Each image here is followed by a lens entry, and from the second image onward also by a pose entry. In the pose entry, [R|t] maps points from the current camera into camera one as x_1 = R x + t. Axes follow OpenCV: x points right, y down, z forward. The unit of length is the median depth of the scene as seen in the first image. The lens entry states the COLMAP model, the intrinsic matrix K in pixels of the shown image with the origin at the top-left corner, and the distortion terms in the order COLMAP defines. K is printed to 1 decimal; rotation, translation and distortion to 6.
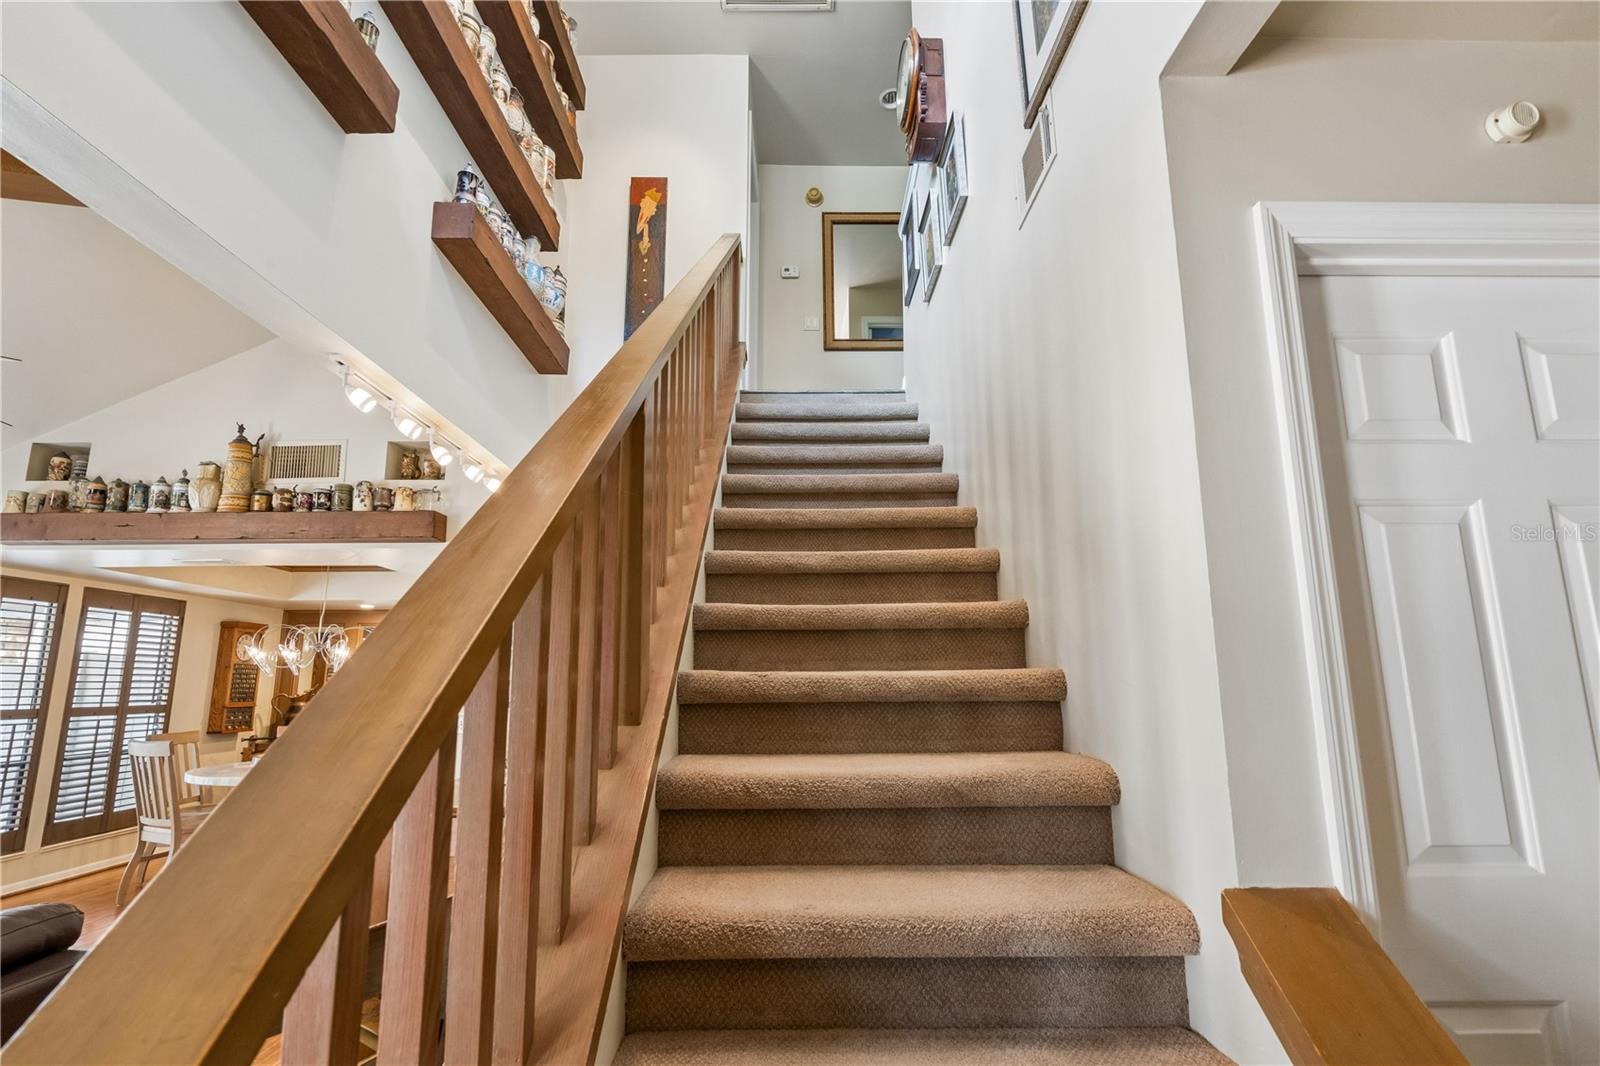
lens RADIAL K [[737.1, 0, 804.6], [0, 737.1, 554.1], [0, 0, 1]] dist [0.003146, -0.000314]
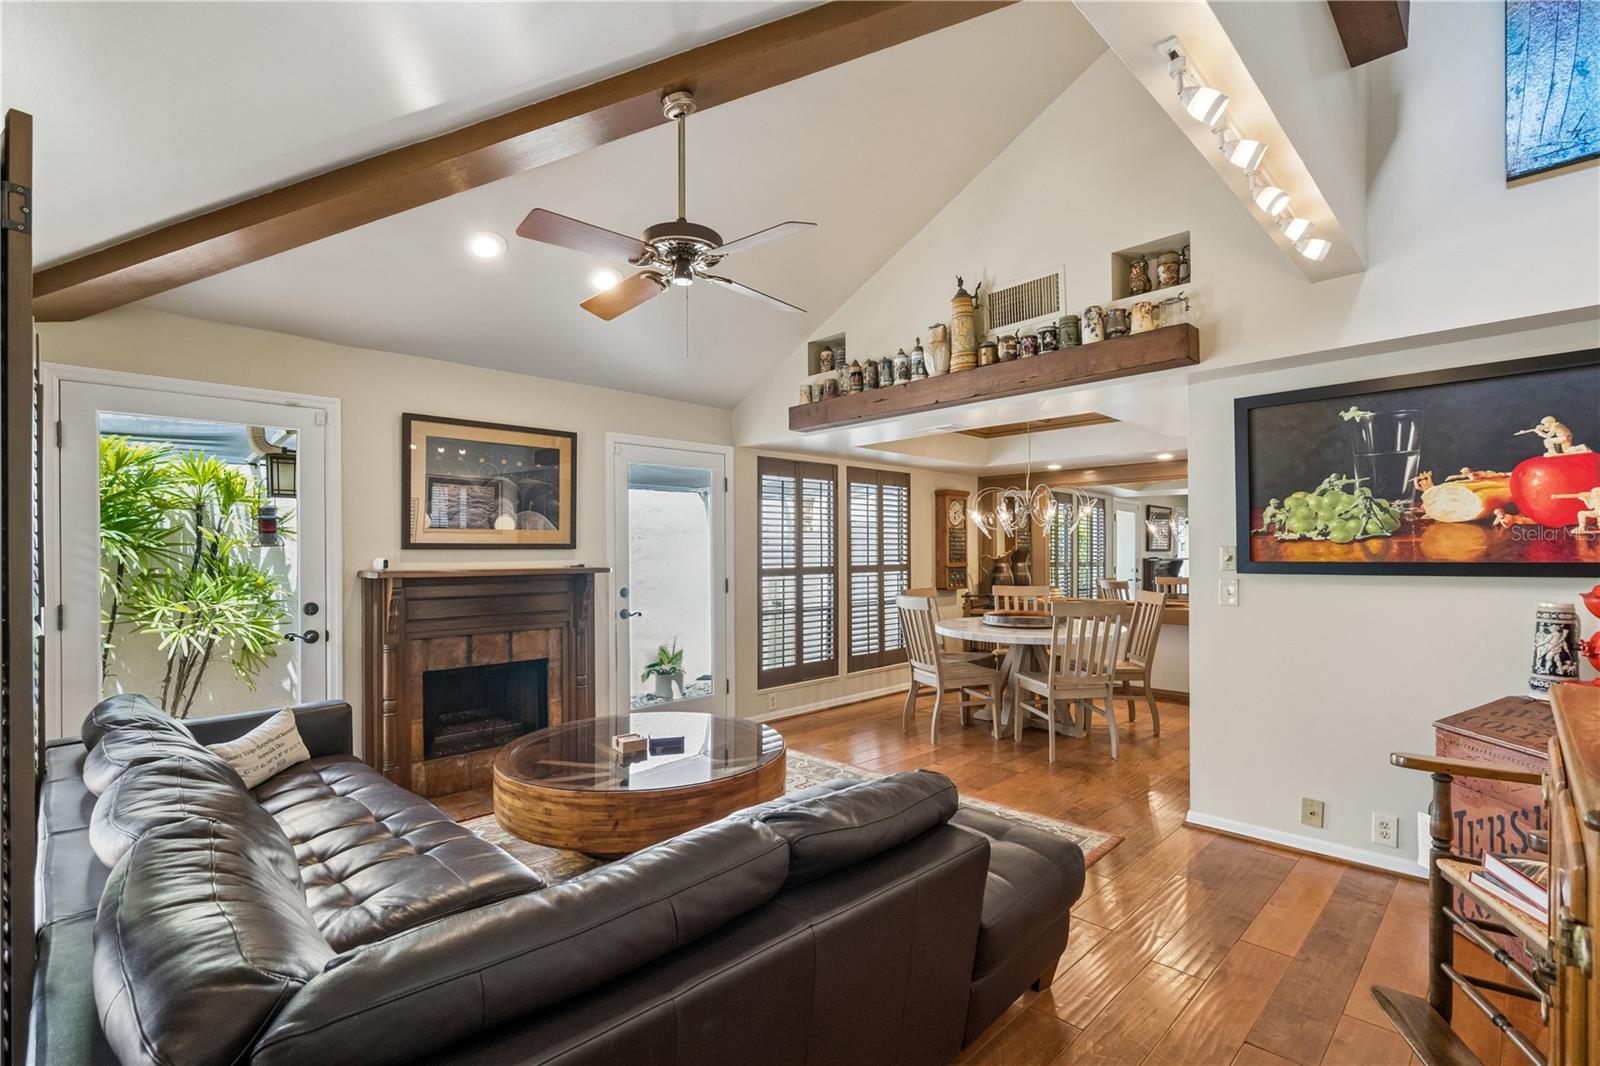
lens RADIAL K [[737.1, 0, 798.5], [0, 737.1, 546.0], [0, 0, 1]] dist [0.003146, -0.000314]
pose [[0.696481, -0.005335, -0.717555, -0.222024], [0.128205, 0.984808, 0.117118, 0.027772], [0.706029, -0.173565, 0.686584, 0.134727]]
